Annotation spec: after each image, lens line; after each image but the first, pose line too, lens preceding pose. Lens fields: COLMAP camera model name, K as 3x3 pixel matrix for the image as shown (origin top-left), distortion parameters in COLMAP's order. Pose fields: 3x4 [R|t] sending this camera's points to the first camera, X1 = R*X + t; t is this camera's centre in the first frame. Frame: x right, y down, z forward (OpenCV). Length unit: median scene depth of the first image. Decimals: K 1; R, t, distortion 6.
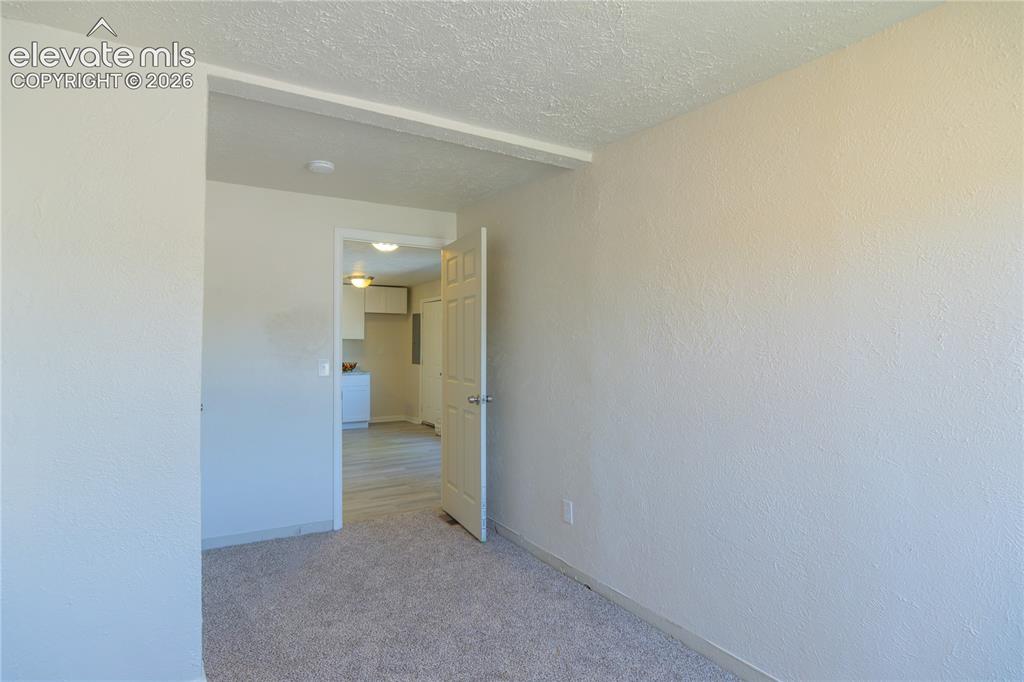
lens RADIAL K [[555.5, 0, 512.0], [0, 555.5, 341.0], [0, 0, 1]] dist [-0.001950, -0.000373]
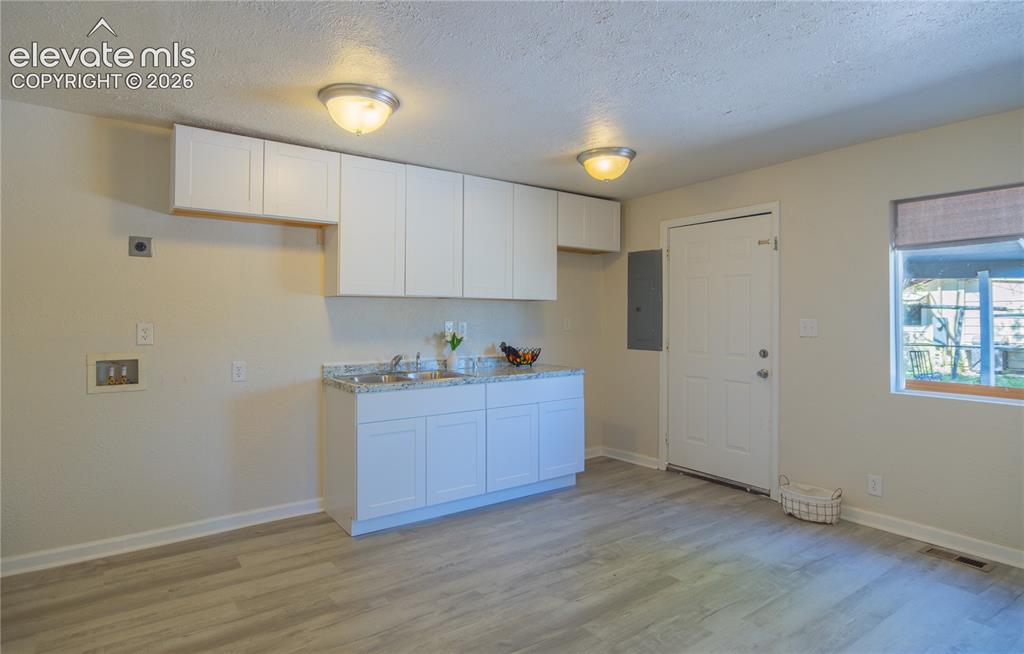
lens RADIAL K [[550.0, 0, 512.7], [0, 550.0, 309.5], [0, 0, 1]] dist [-0.001537, 0.001321]
pose [[0.997887, -0.000116, 0.064971, -0.334891], [0.000547, 0.999978, -0.006626, 0.008437], [-0.064969, 0.006647, 0.997865, 0.516070]]
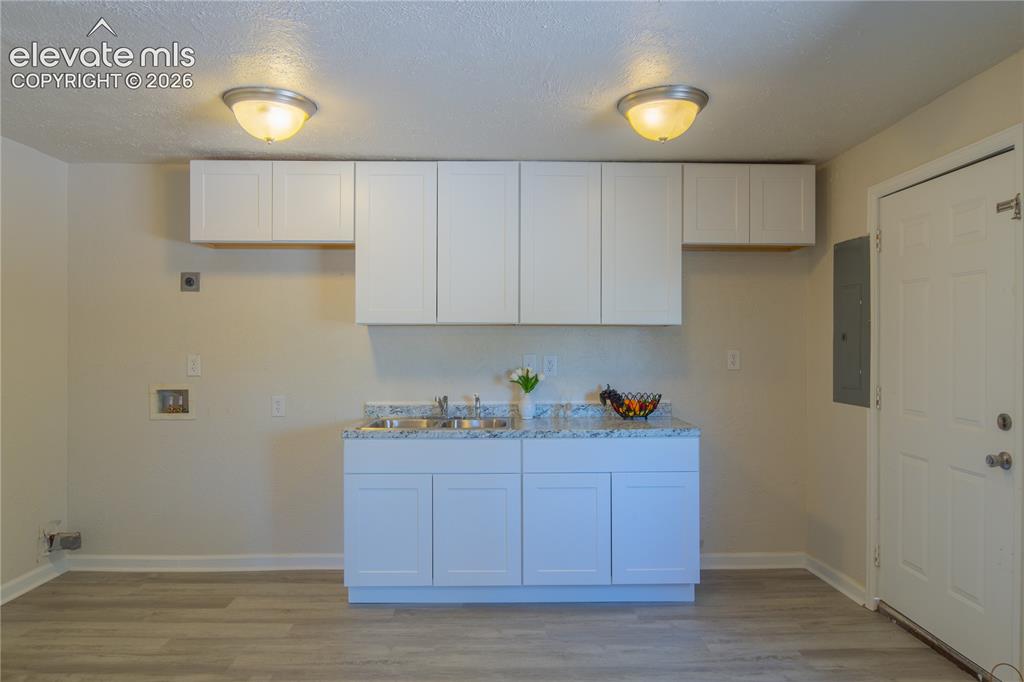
lens RADIAL K [[689.8, 0, 512.0], [0, 689.8, 341.0], [0, 0, 1]] dist [-0.006475, -0.004004]
pose [[0.860380, -0.004908, -0.509630, -0.143060], [0.003988, 0.999988, -0.002897, 0.007491], [0.509638, 0.000460, 0.860389, 0.591447]]
